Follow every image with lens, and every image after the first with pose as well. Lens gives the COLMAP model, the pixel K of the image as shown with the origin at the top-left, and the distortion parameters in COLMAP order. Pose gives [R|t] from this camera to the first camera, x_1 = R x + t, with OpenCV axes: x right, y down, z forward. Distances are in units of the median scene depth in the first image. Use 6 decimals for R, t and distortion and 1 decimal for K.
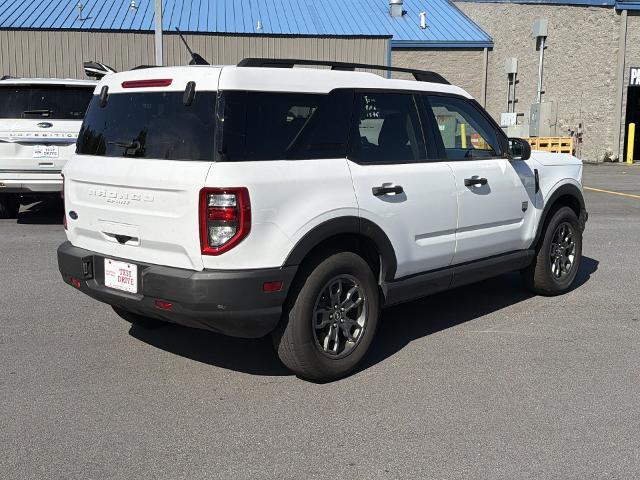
lens RADIAL K [[772.4, 0, 319.5], [0, 772.4, 239.5], [0, 0, 1]] dist [0.078114, 0.000000]
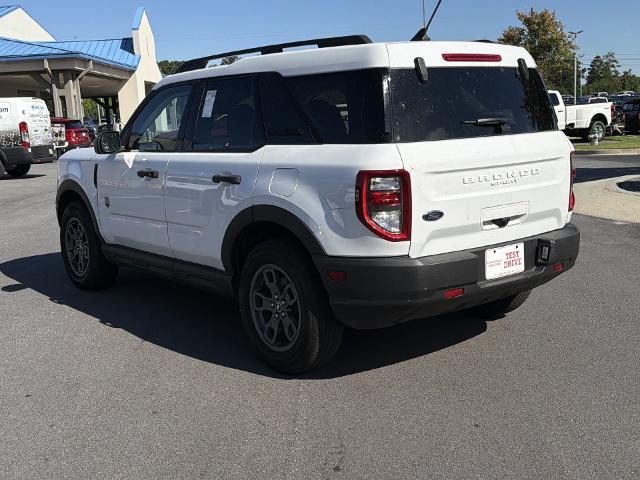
lens RADIAL K [[772.4, 0, 304.0], [0, 772.4, 243.0], [0, 0, 1]] dist [0.078114, 0.000000]
pose [[0.176947, -0.170057, 0.969418, -1.023233], [0.189123, 0.972480, 0.136073, -0.126249], [-0.965879, 0.159261, 0.204239, 0.879870]]
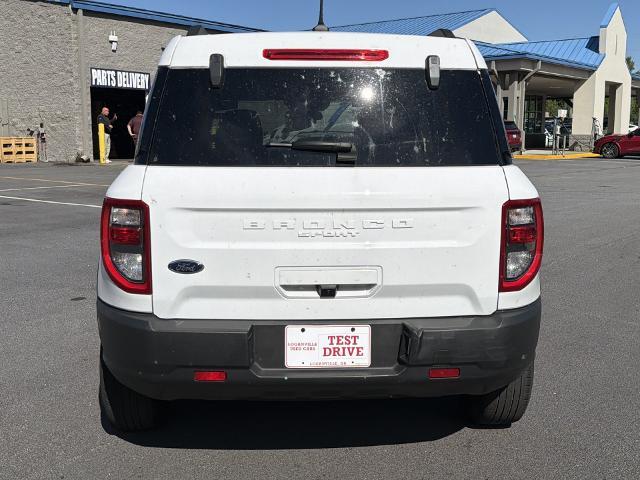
lens RADIAL K [[772.4, 0, 318.0], [0, 772.4, 239.3], [0, 0, 1]] dist [0.078114, 0.000000]
pose [[0.700394, -0.103869, 0.706158, -0.603996], [0.104595, 0.993610, 0.042410, -0.060973], [-0.706051, 0.044157, 0.706783, 0.457511]]
